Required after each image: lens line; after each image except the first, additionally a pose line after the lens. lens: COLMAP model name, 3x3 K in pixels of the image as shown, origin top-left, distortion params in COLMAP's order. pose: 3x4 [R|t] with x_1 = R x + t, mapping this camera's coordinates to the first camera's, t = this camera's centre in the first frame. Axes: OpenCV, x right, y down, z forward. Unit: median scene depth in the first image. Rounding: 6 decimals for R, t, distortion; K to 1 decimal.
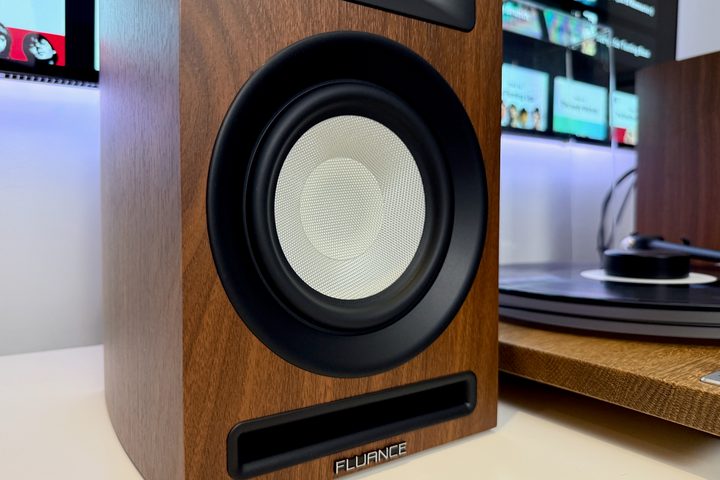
lens RADIAL K [[668.7, 0, 346.9], [0, 668.7, 221.5], [0, 0, 1]] dist [0.034048, 0.000000]
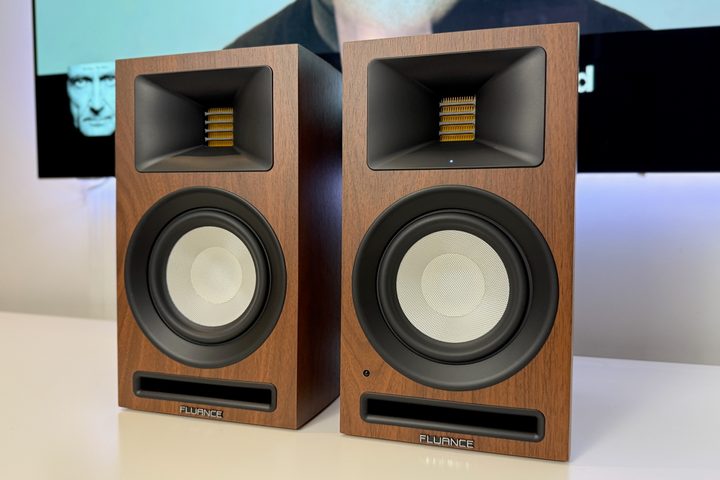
lens RADIAL K [[503.1, 0, 390.5], [0, 503.1, 213.5], [0, 0, 1]] dist [0.029511, -0.000187]
pose [[0.575378, -0.001234, -0.817887, 1.419959], [-0.011391, 0.999890, -0.009522, -0.183654], [0.817809, 0.014795, 0.575300, 0.580236]]
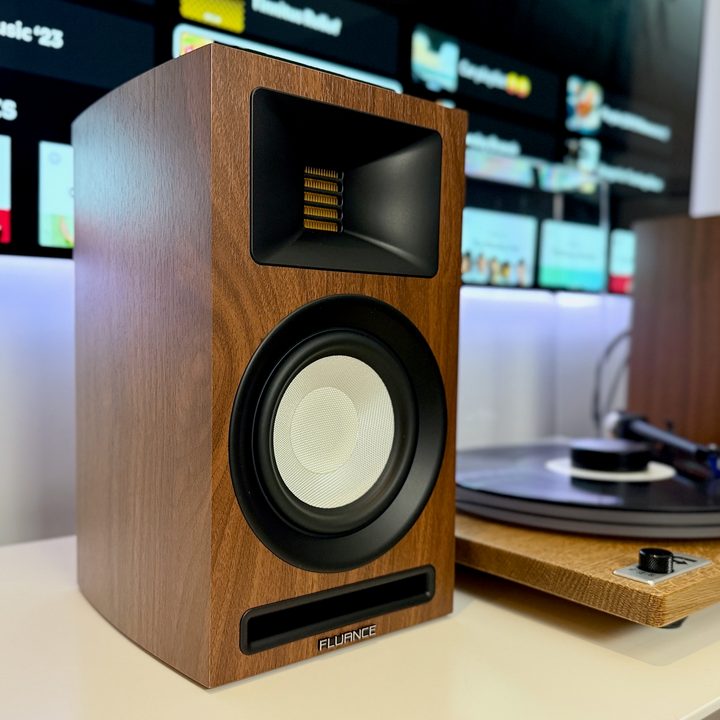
lens RADIAL K [[958.5, 0, 362.7], [0, 958.5, 365.6], [0, 0, 1]] dist [0.170402, 0.000000]
pose [[0.996482, 0.009310, 0.083291, -0.084284], [-0.011941, 0.999443, 0.031151, -0.191520], [-0.082954, -0.032036, 0.996038, -0.717976]]
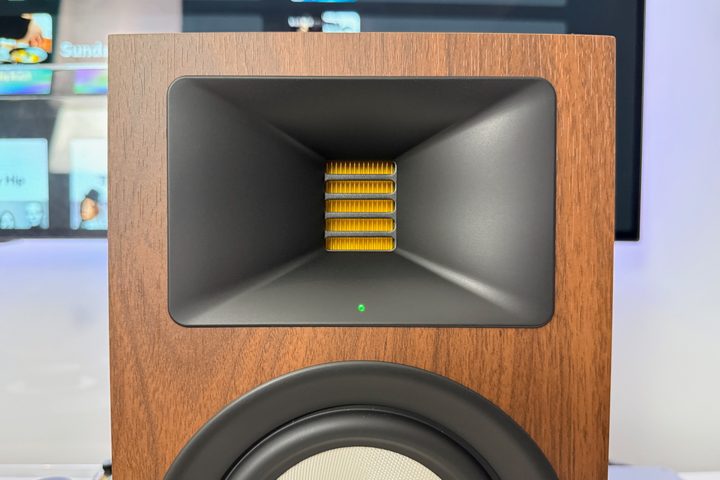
lens RADIAL K [[503.1, 0, 364.8], [0, 503.1, 242.9], [0, 0, 1]] dist [0.029511, -0.000187]
pose [[0.792396, 0.014959, -0.609823, 0.601991], [-0.002407, 0.999768, 0.021396, -0.513071], [0.610002, -0.015486, 0.792248, 1.120175]]
